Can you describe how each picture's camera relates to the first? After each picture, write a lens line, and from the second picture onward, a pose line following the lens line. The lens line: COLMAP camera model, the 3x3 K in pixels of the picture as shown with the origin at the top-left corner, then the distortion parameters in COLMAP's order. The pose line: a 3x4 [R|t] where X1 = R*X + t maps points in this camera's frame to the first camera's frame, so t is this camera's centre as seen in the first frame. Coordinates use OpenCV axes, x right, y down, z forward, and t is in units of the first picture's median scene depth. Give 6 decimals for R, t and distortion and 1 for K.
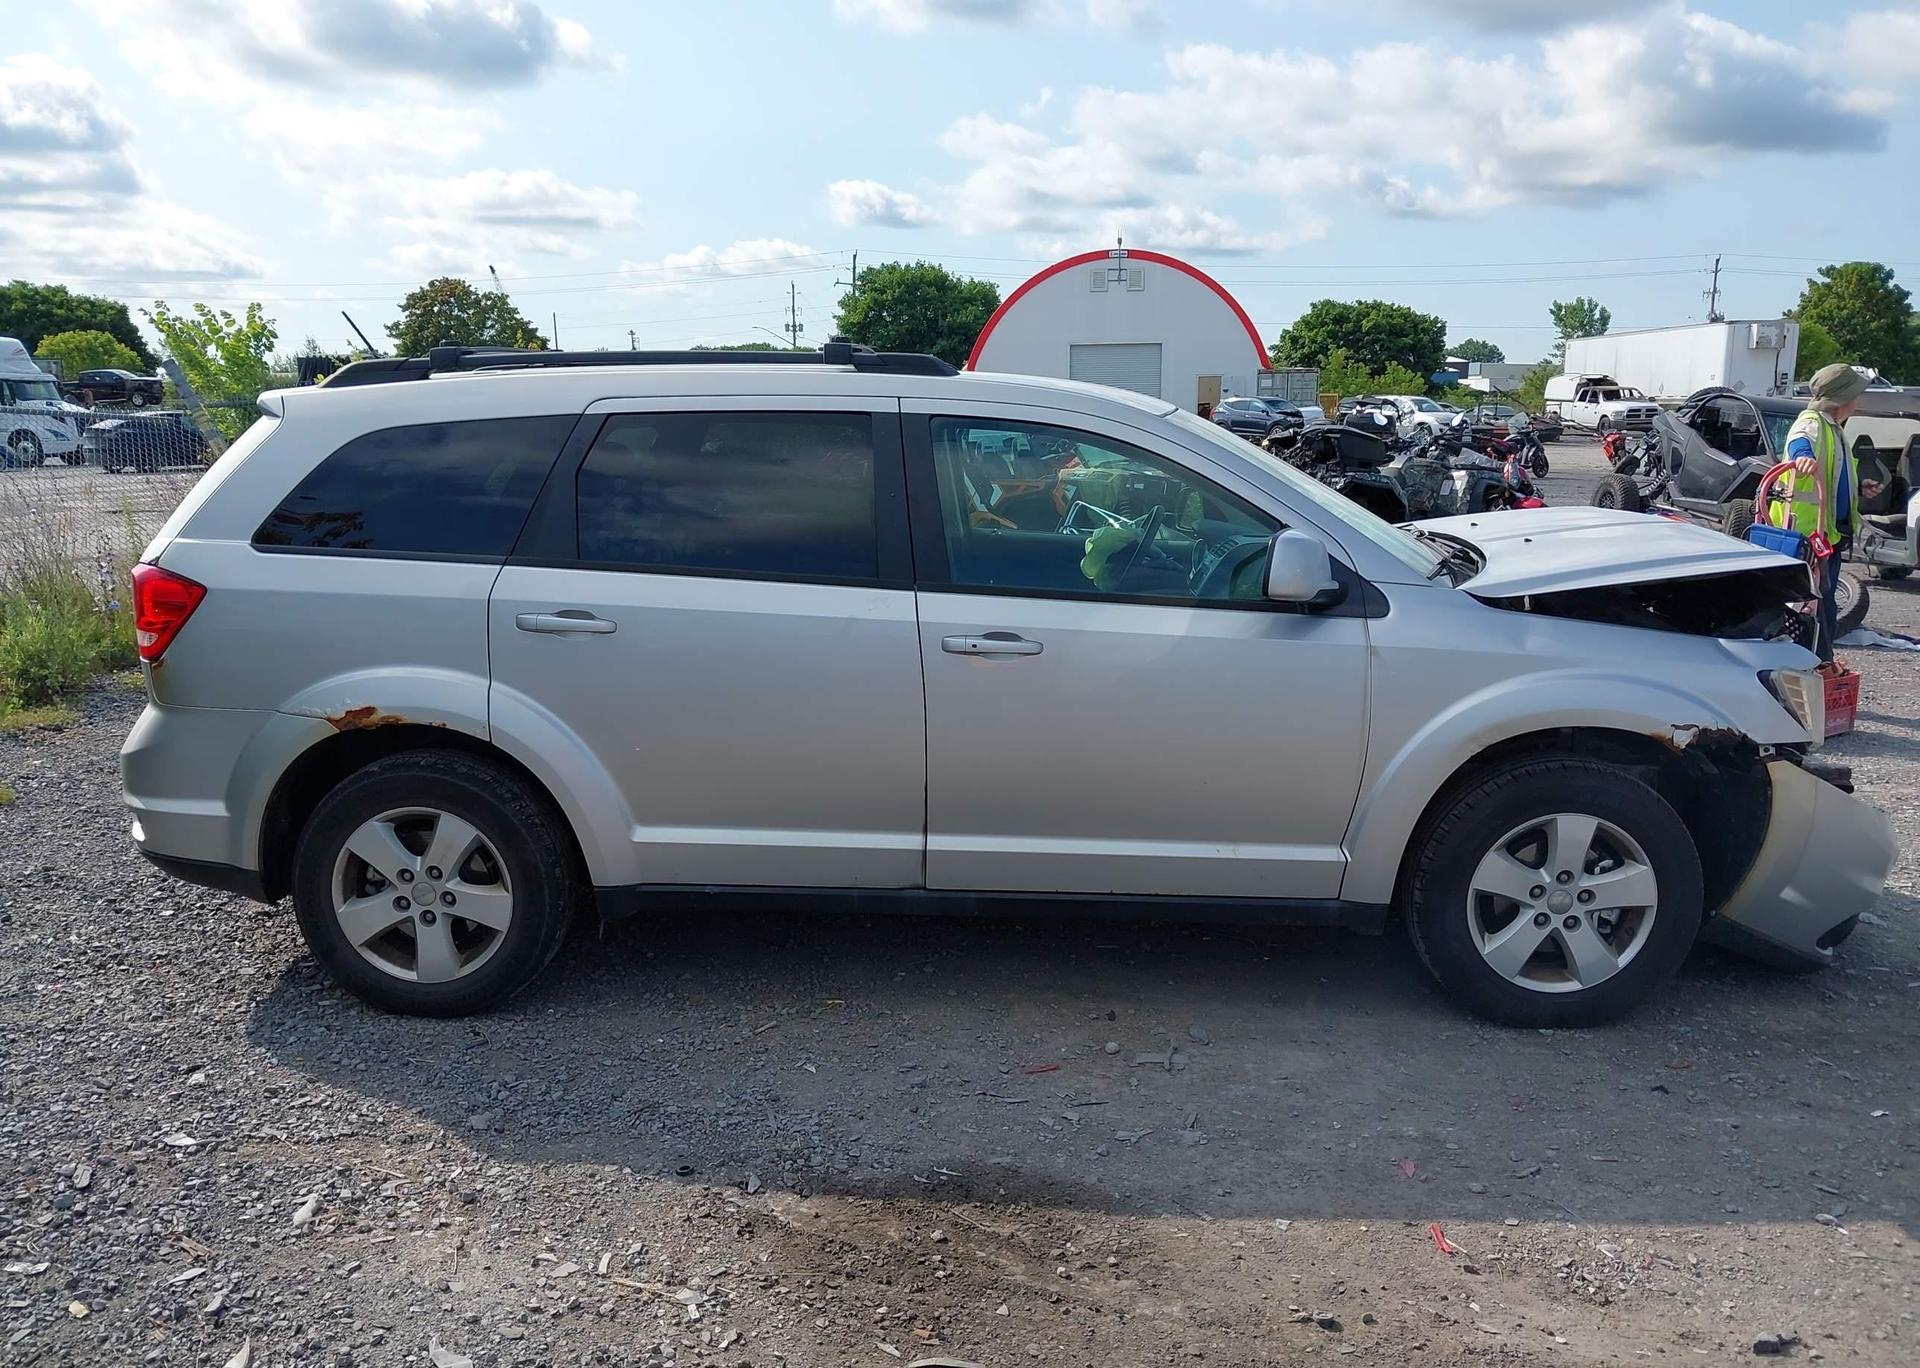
lens RADIAL K [[1525.5, 0, 960.0], [0, 1525.5, 684.0], [0, 0, 1]] dist [-0.004743, -0.001899]
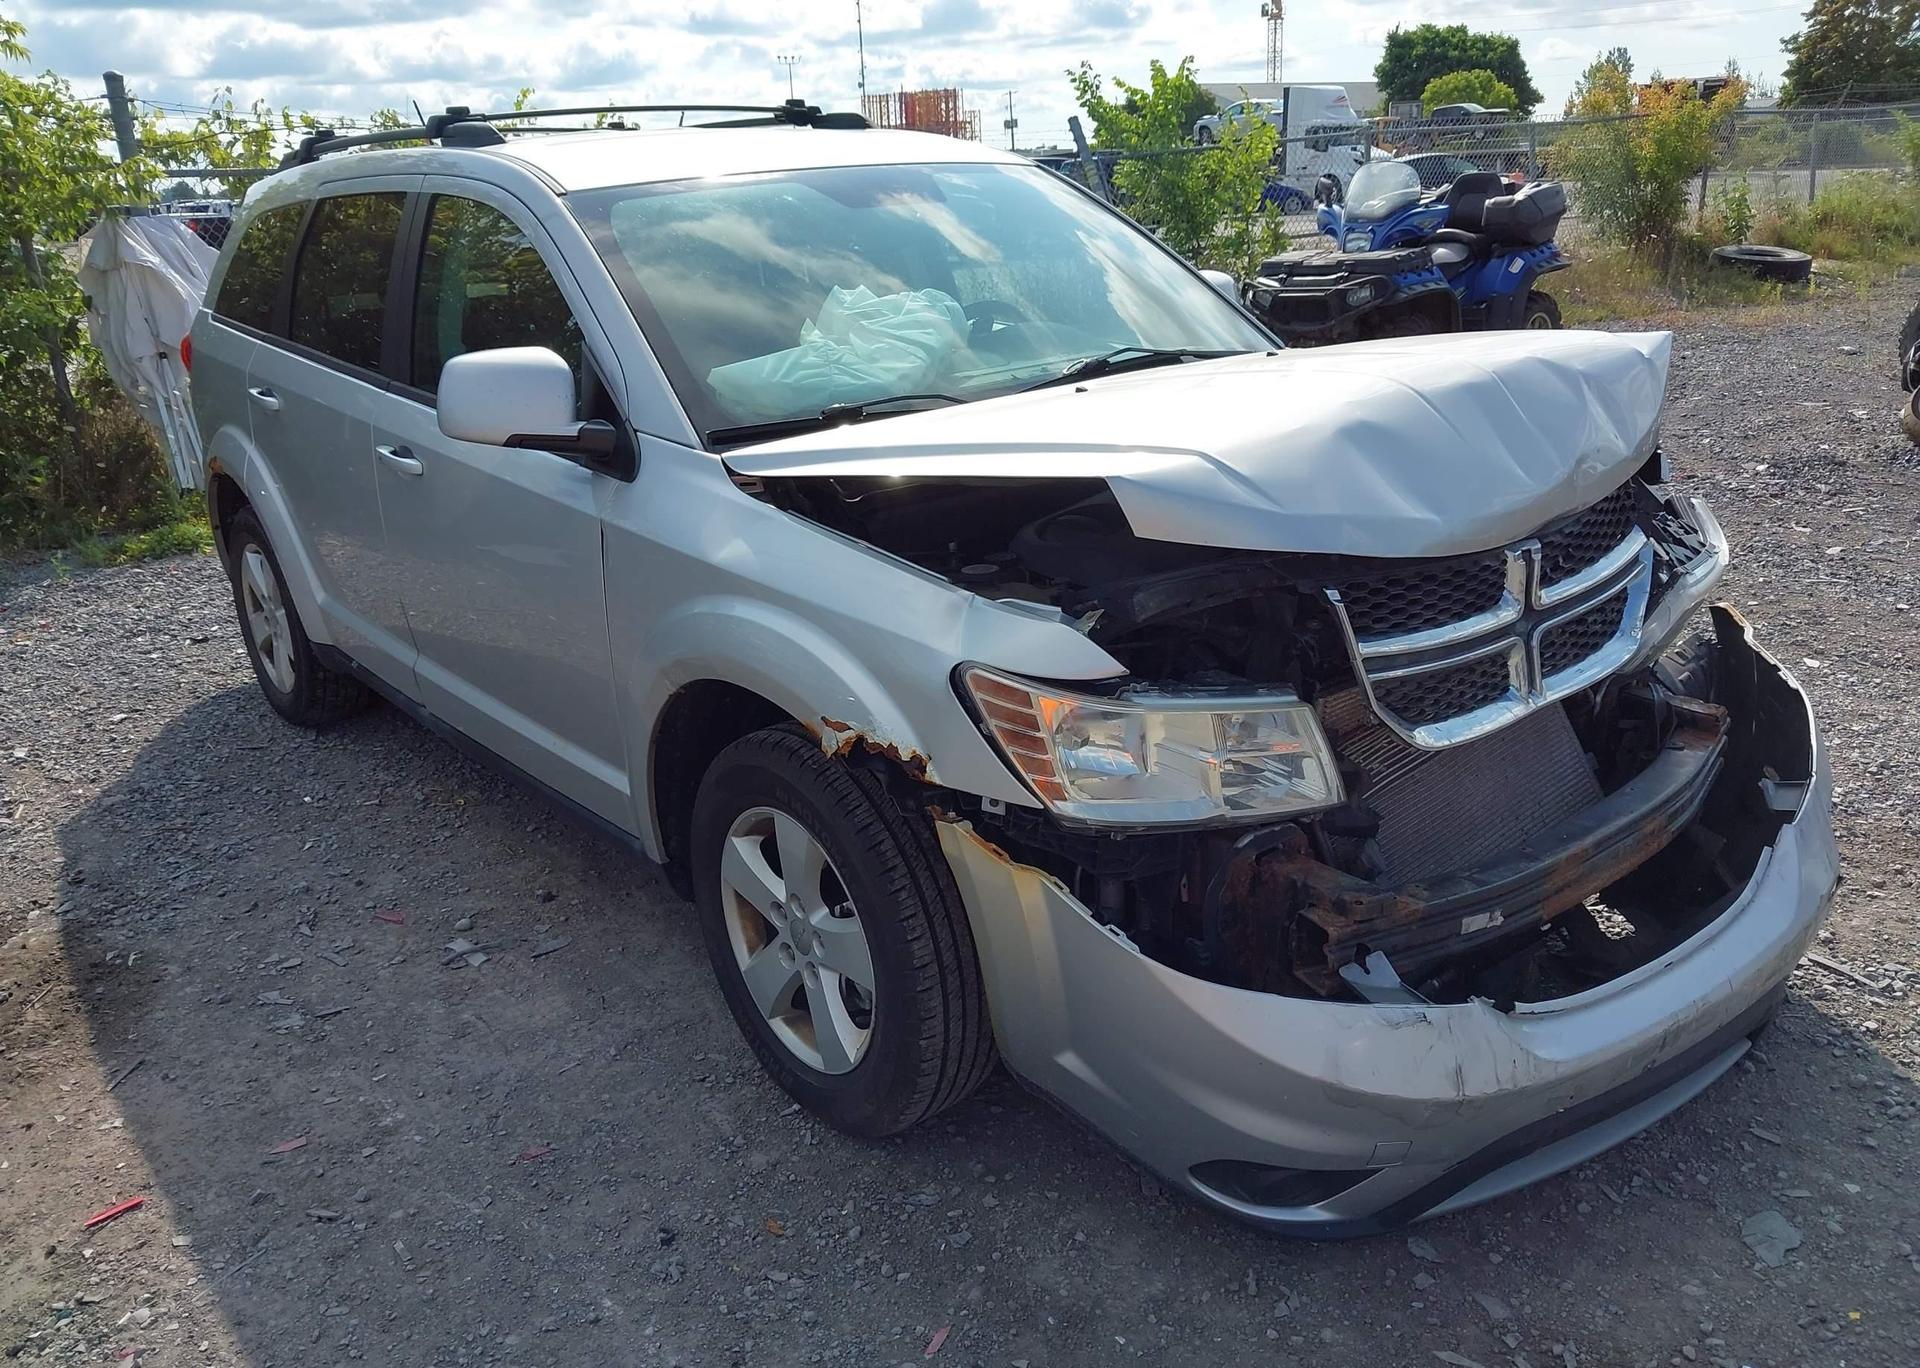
lens RADIAL K [[1525.5, 0, 960.0], [0, 1525.5, 684.0], [0, 0, 1]] dist [-0.004743, -0.001899]
pose [[0.663512, 0.213249, -0.717131, 0.853274], [-0.092651, 0.974561, 0.204077, -0.104753], [0.742407, -0.068964, 0.666390, 0.578764]]
